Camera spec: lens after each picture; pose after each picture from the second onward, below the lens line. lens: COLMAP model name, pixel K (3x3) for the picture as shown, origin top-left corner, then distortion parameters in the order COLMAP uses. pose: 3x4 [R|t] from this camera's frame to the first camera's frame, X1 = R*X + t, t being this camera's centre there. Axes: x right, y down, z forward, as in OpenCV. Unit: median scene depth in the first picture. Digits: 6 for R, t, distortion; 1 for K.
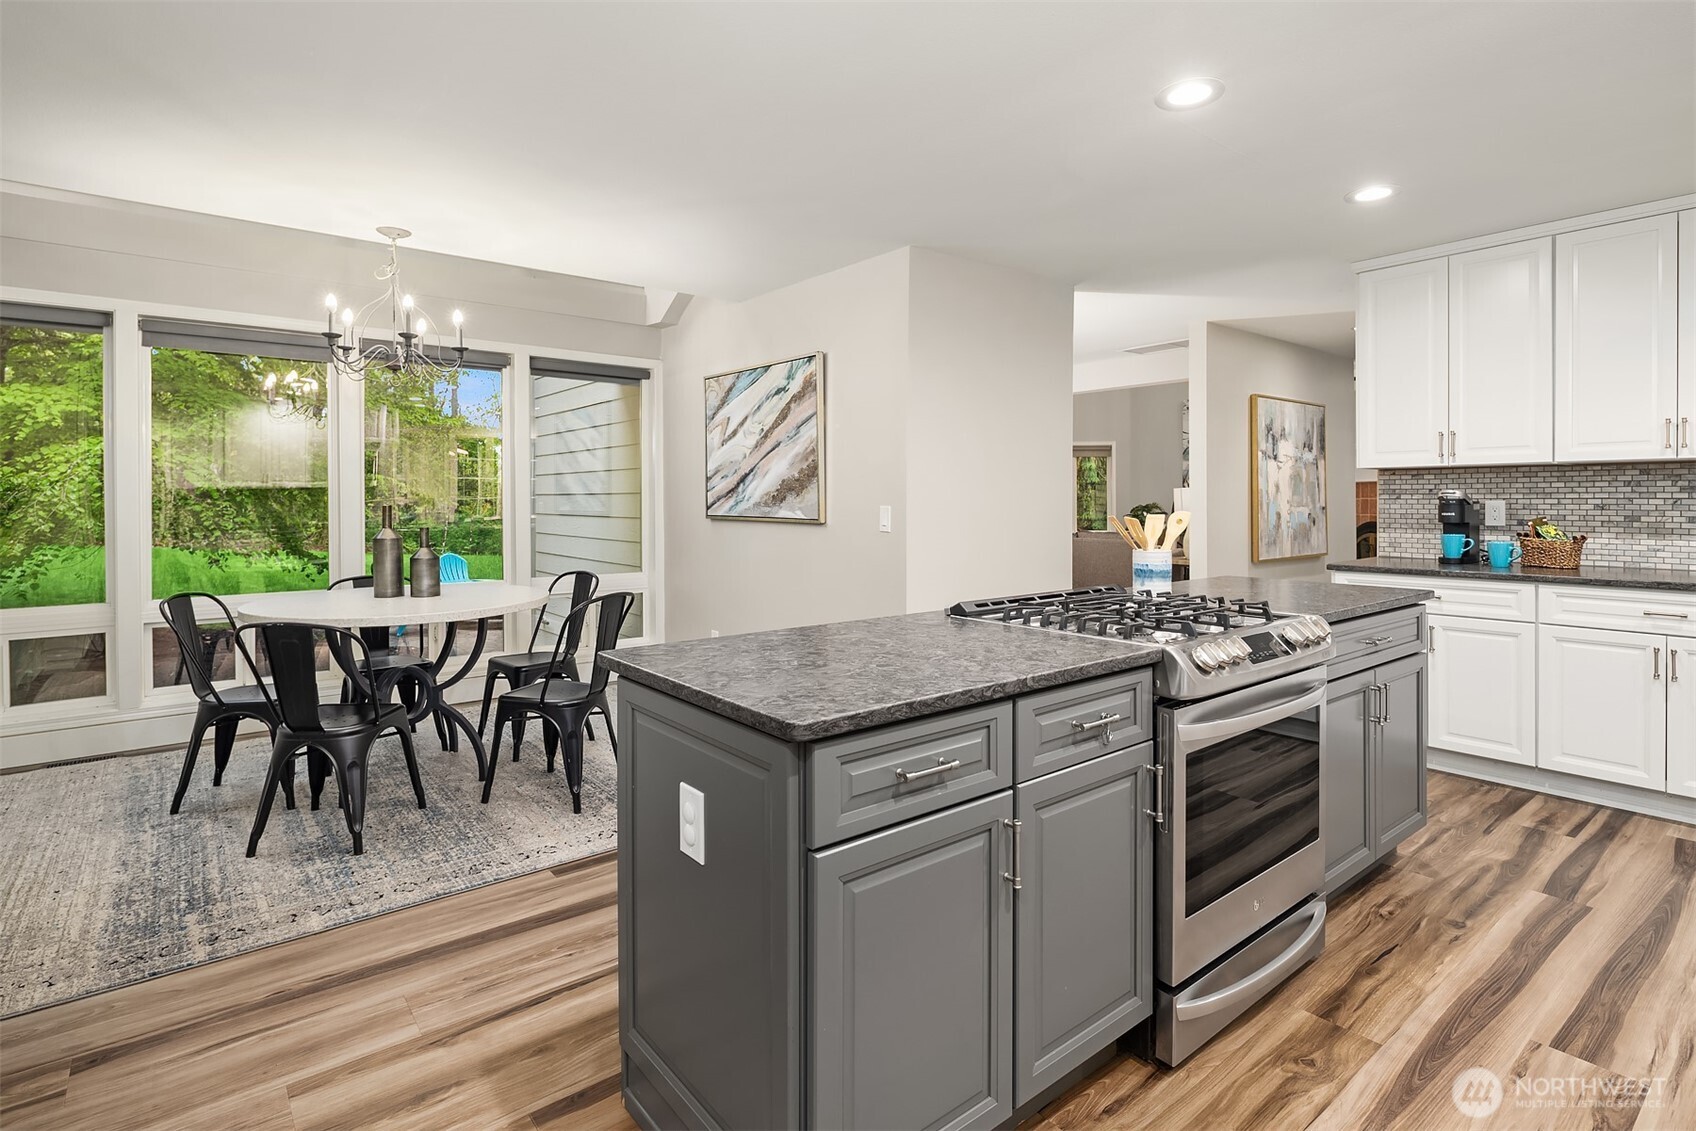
lens RADIAL K [[842.5, 0, 866.4], [0, 842.5, 509.8], [0, 0, 1]] dist [-0.000132, -0.000114]
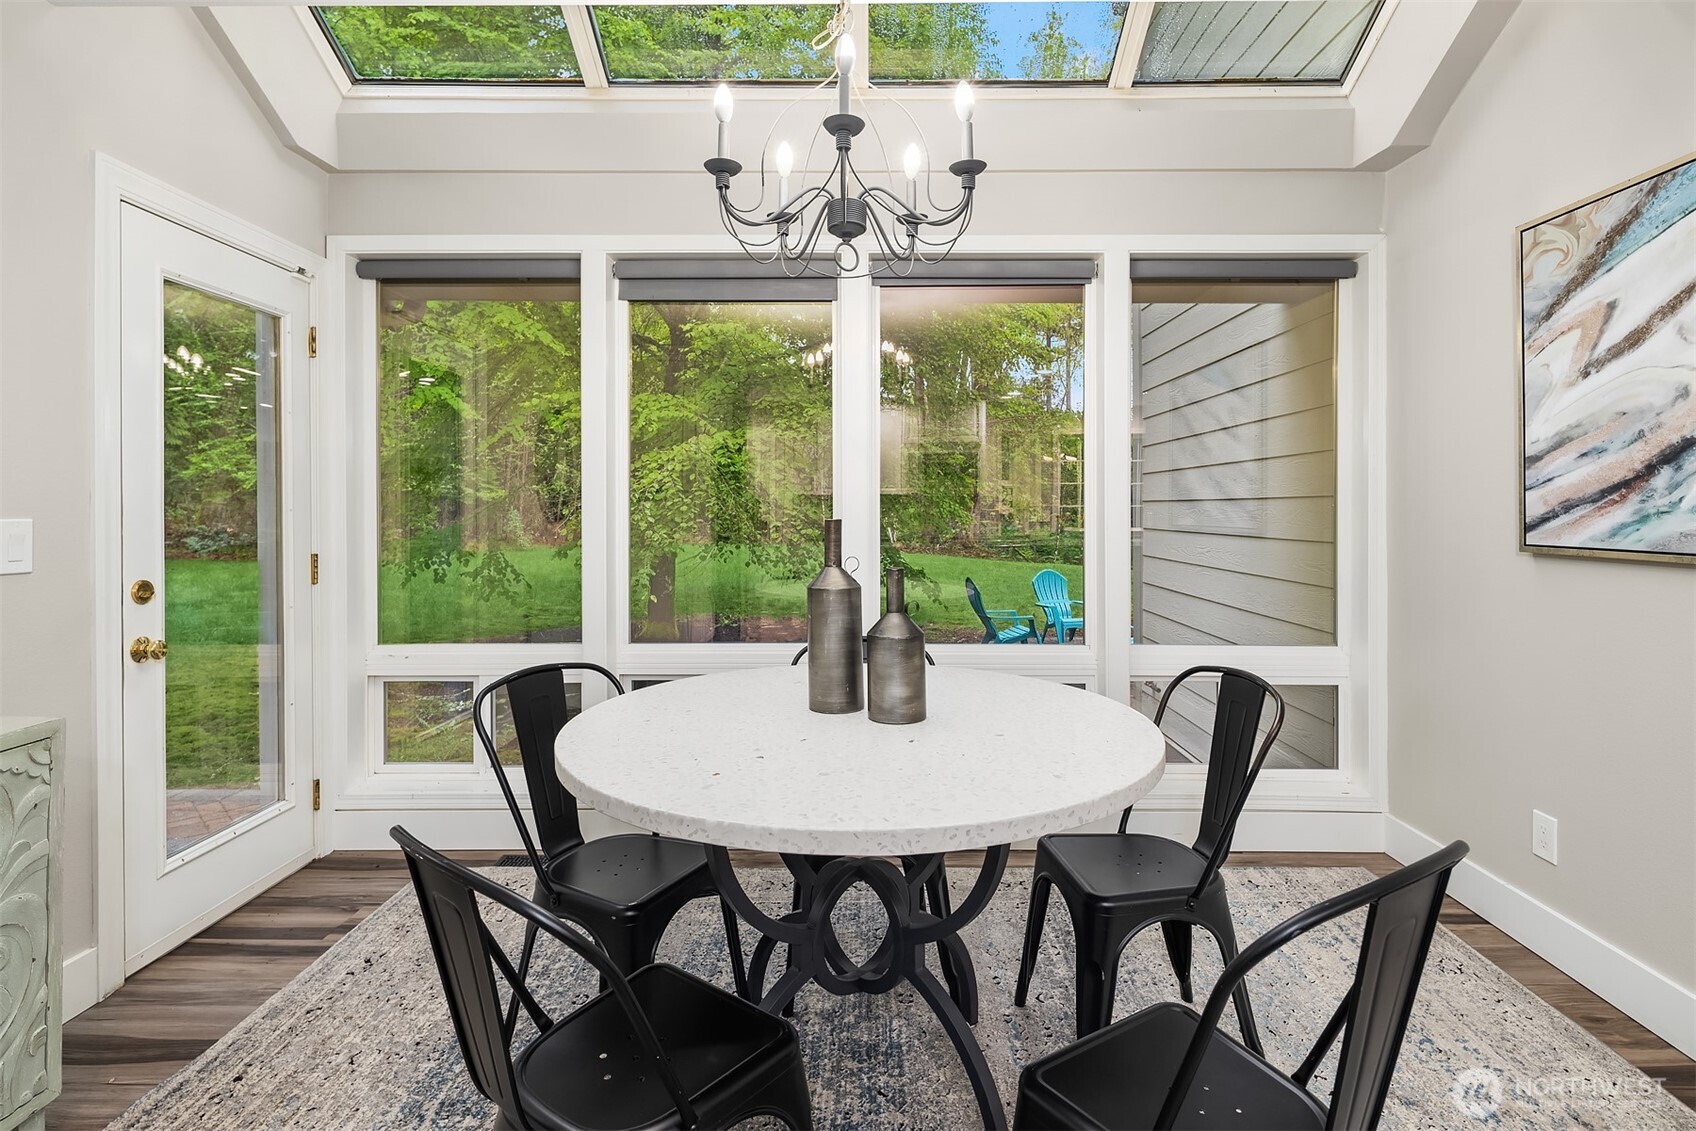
lens RADIAL K [[842.5, 0, 866.4], [0, 842.5, 509.8], [0, 0, 1]] dist [-0.000132, -0.000114]
pose [[0.766982, 0.001439, -0.641667, -0.174004], [-0.007913, 0.999943, -0.007216, -0.005841], [0.641620, 0.010612, 0.766949, 0.458576]]
